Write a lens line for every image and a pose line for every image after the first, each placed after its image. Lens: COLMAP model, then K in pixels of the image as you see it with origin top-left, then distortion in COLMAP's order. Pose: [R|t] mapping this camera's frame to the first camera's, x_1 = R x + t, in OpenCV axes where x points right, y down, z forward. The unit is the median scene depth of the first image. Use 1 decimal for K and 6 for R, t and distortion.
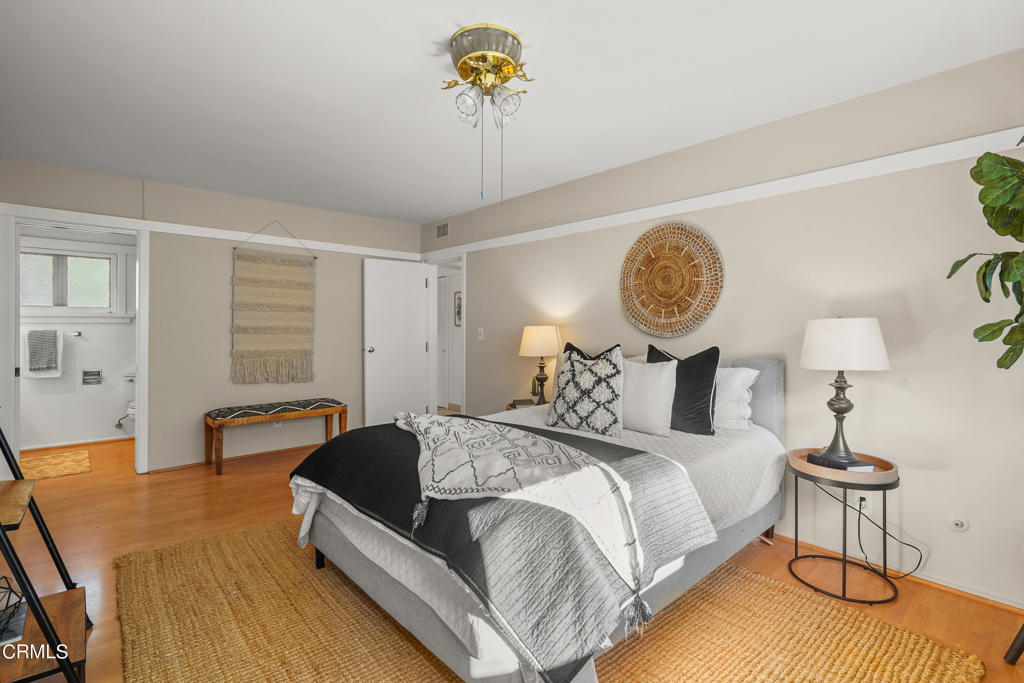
lens RADIAL K [[471.4, 0, 508.0], [0, 471.4, 330.8], [0, 0, 1]] dist [-0.004074, 0.000305]
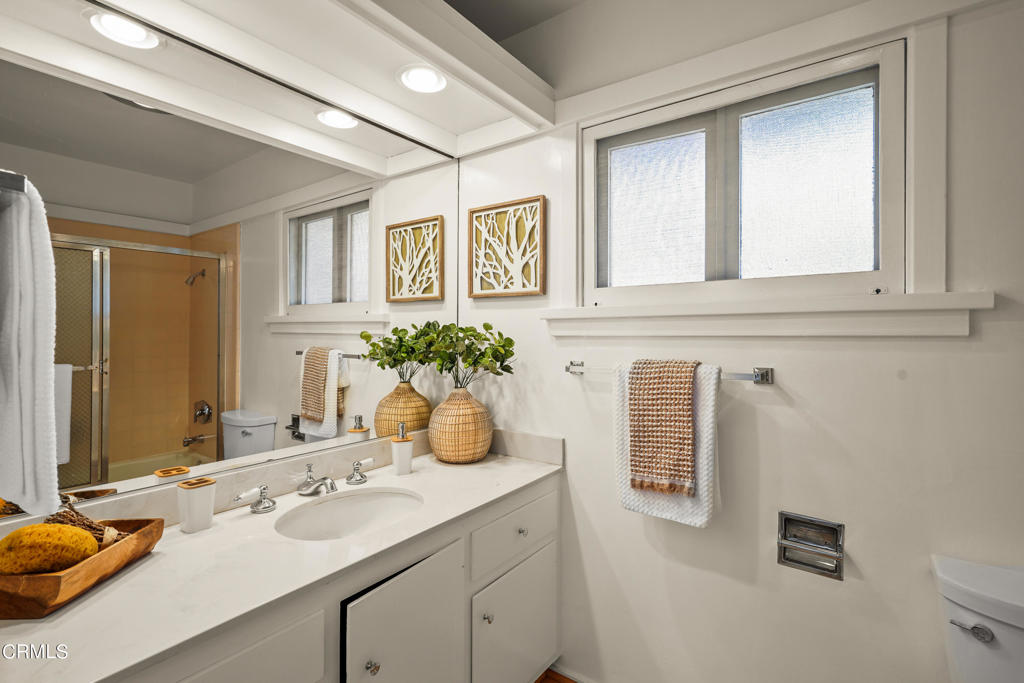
lens RADIAL K [[471.4, 0, 513.3], [0, 471.4, 338.3], [0, 0, 1]] dist [-0.004074, 0.000305]
pose [[0.213113, 0.008044, -0.976995, -0.685150], [-0.012478, 0.999907, 0.005511, -0.015003], [0.976948, 0.011016, 0.213193, 0.804298]]
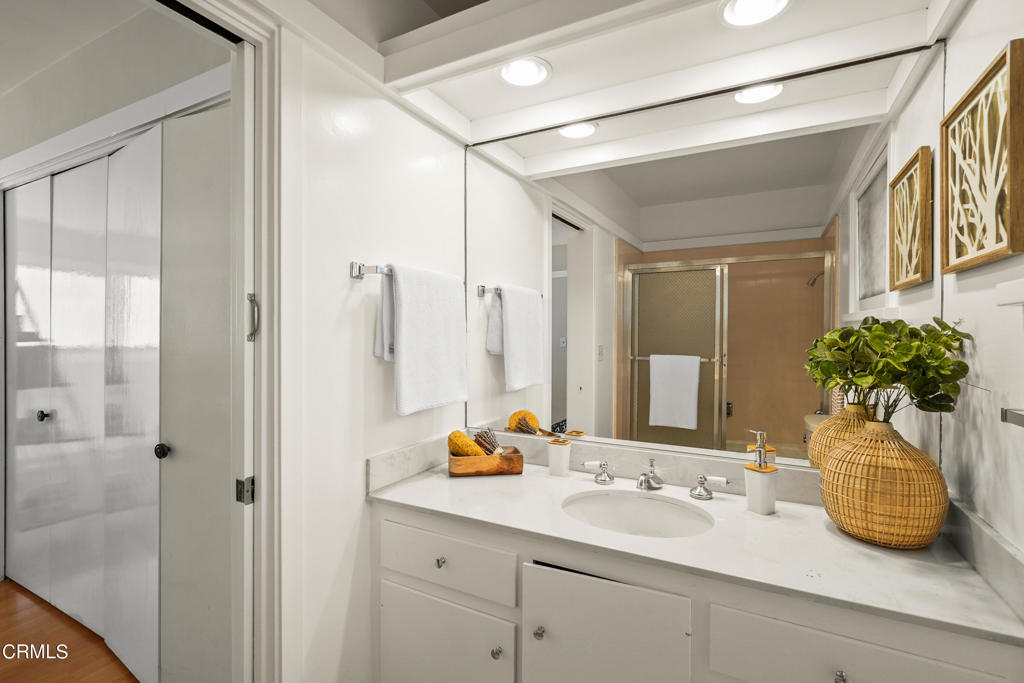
lens RADIAL K [[471.4, 0, 515.8], [0, 471.4, 331.3], [0, 0, 1]] dist [-0.004074, 0.000305]
pose [[-0.937442, -0.003326, -0.348126, -0.937143], [-0.007088, 0.999929, 0.009533, -0.023533], [0.348070, 0.011405, -0.937399, 1.208523]]
